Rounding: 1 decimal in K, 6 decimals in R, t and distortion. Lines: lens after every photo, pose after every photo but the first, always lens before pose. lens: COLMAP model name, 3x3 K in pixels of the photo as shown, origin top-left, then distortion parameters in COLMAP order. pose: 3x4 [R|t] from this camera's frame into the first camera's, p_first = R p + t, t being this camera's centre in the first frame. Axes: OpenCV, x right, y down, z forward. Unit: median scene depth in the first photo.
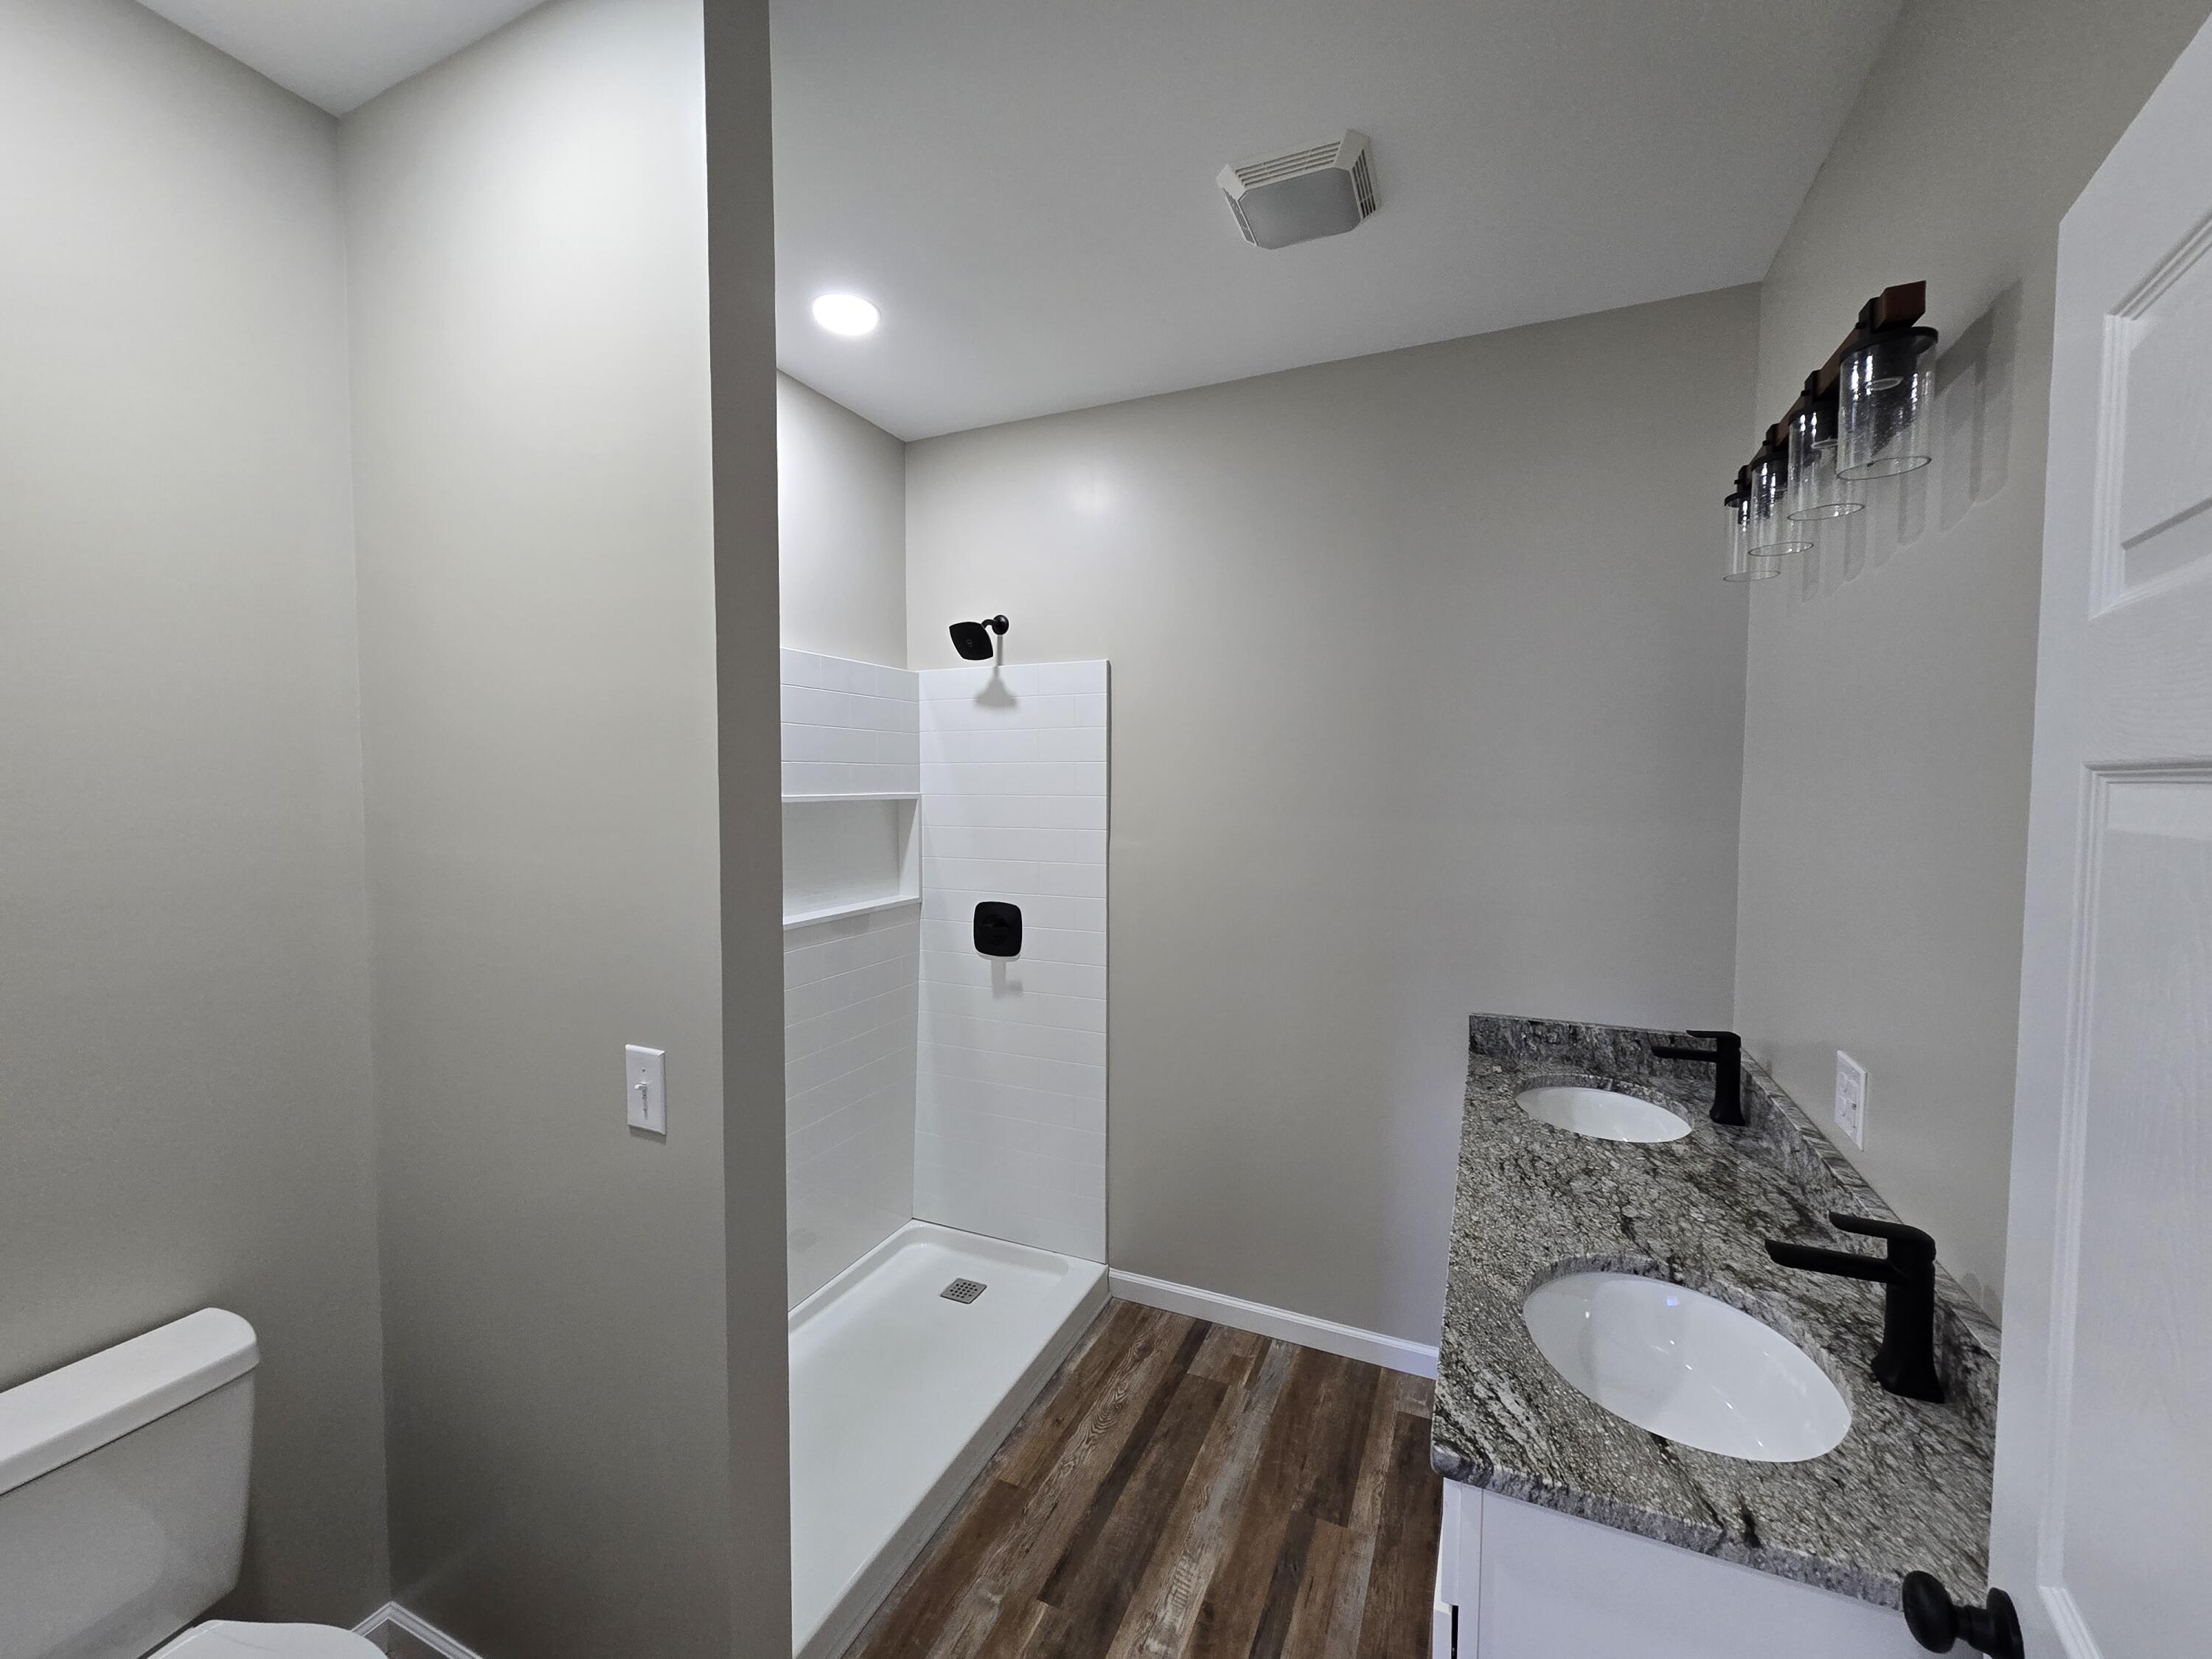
lens RADIAL K [[889.2, 0, 1102.9], [0, 889.2, 822.9], [0, 0, 1]] dist [0.000491, -0.000679]
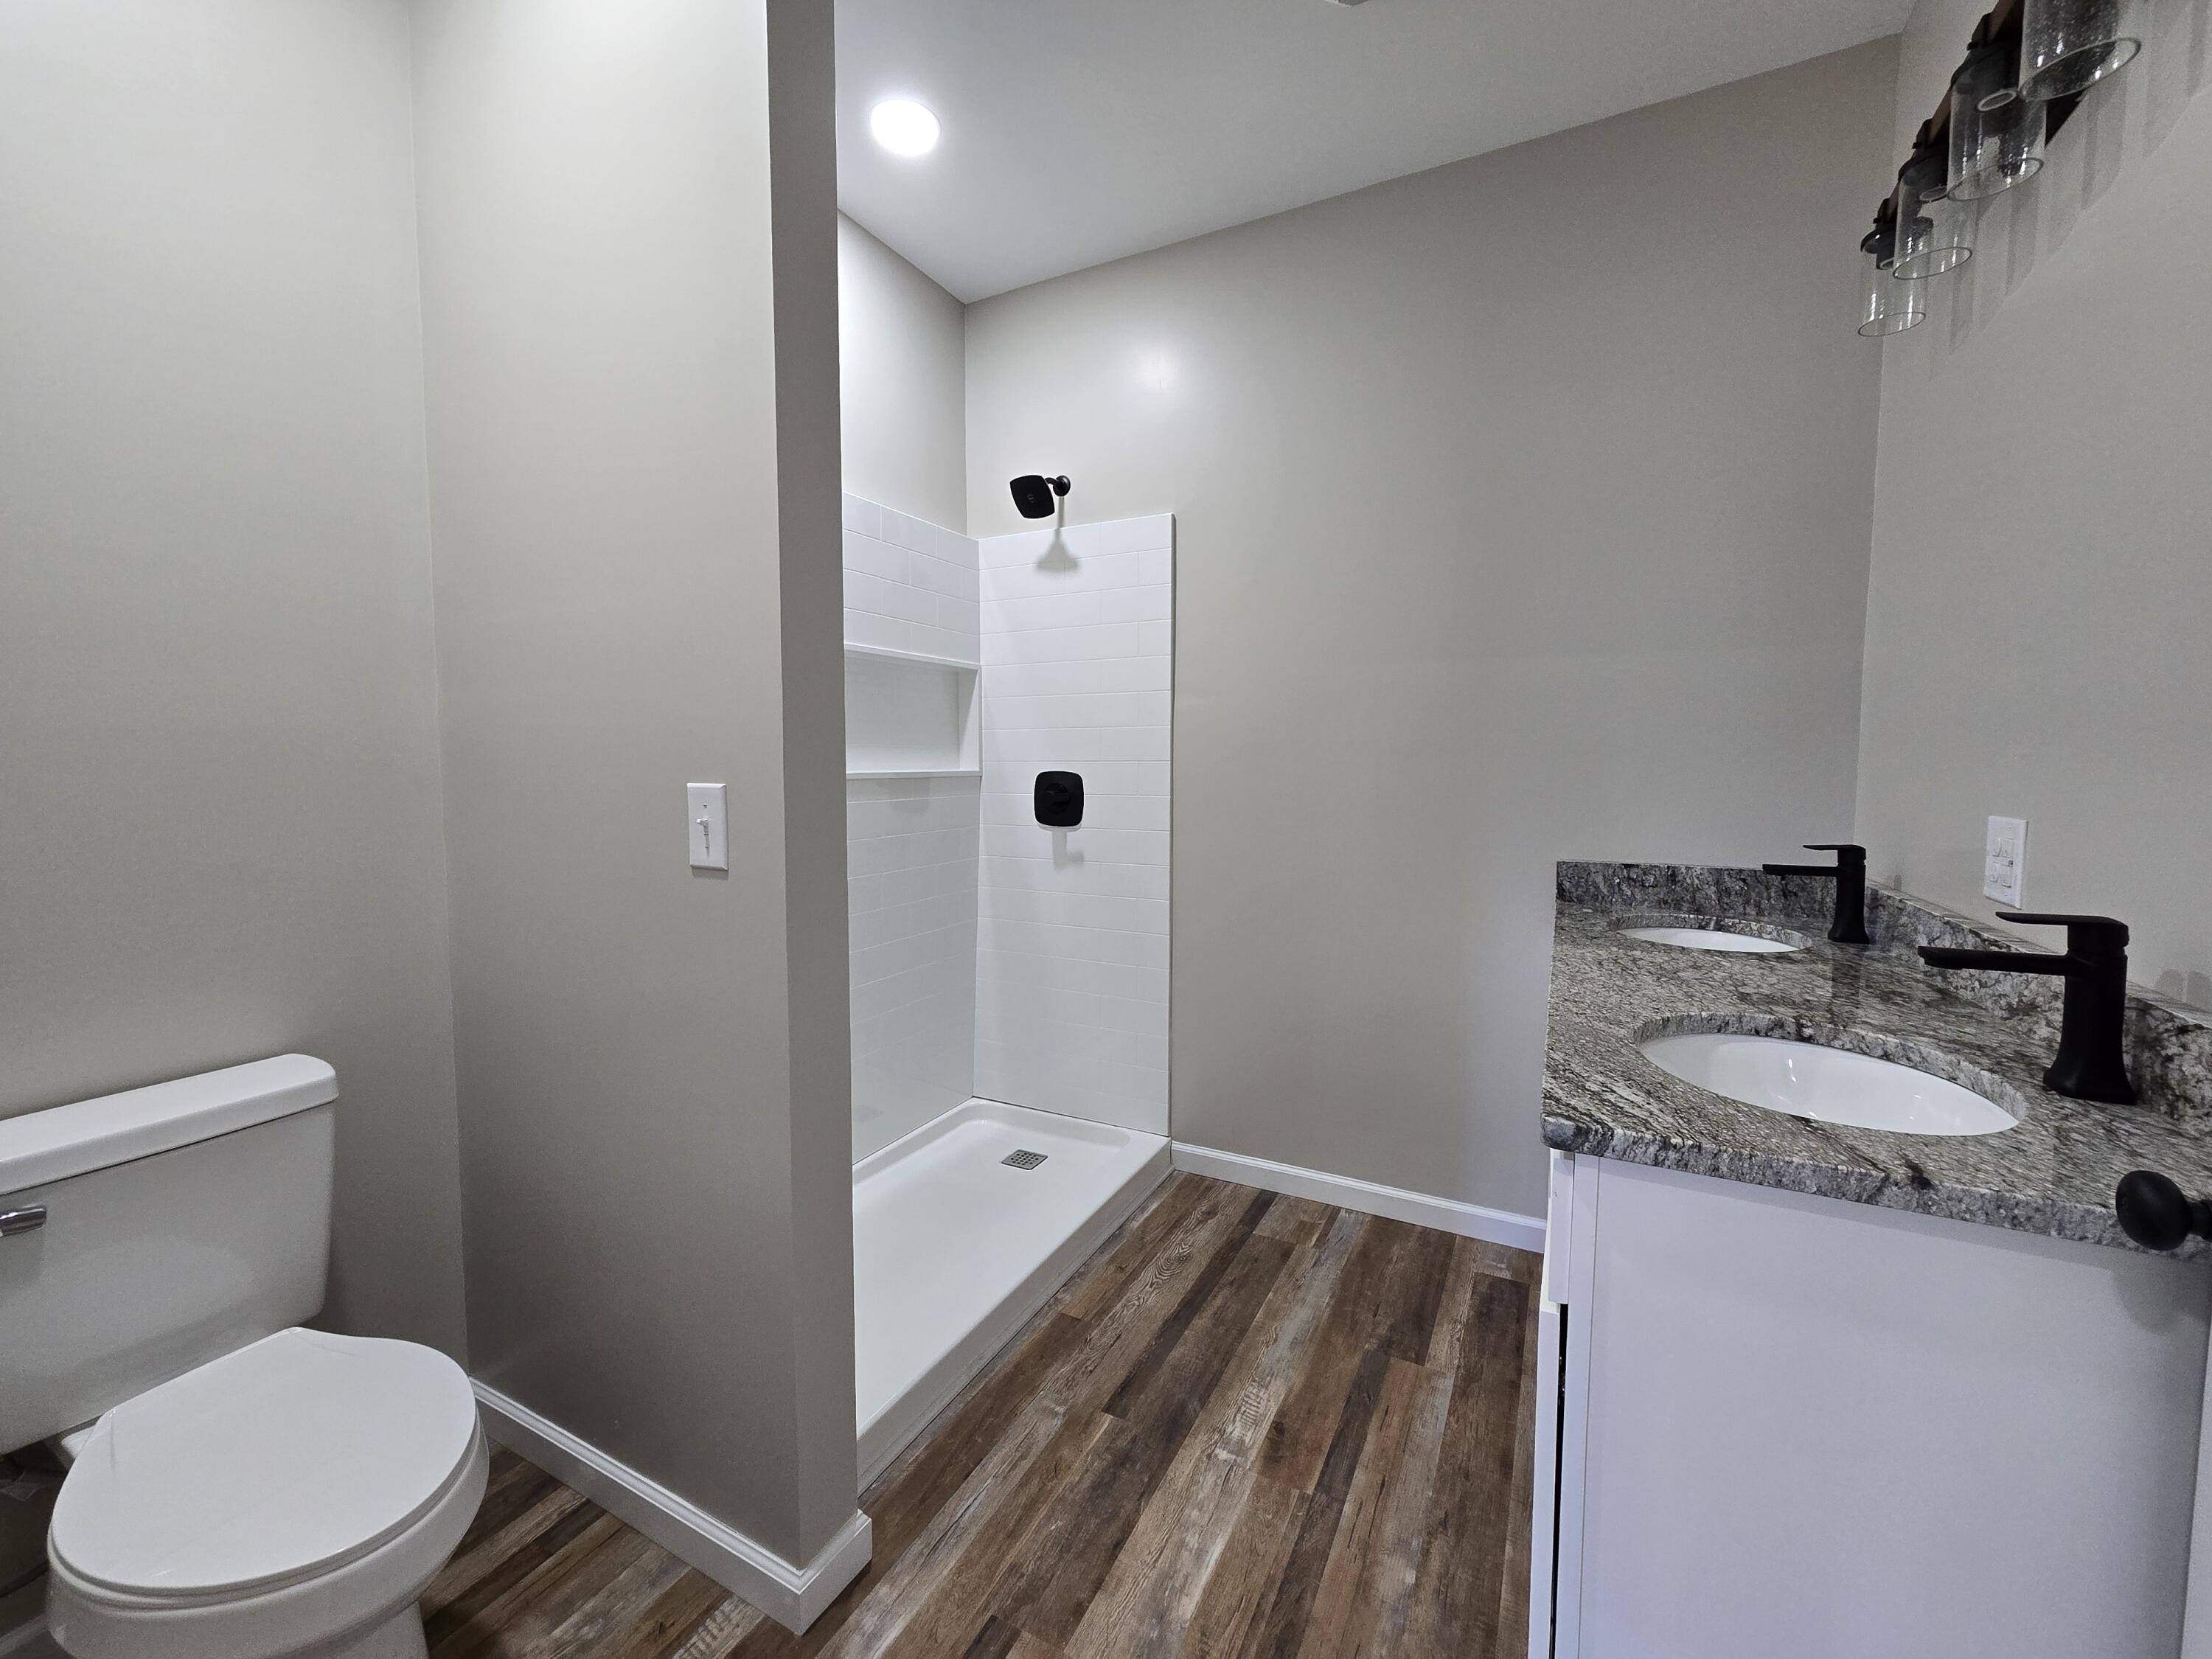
lens RADIAL K [[891.8, 0, 1104.9], [0, 891.8, 824.6], [0, 0, 1]] dist [-0.001437, 0.000585]
pose [[0.998171, 0.003413, -0.060365, -0.010901], [-0.002262, 0.999815, 0.019121, 0.170137], [0.060419, -0.018950, 0.997993, 0.028401]]
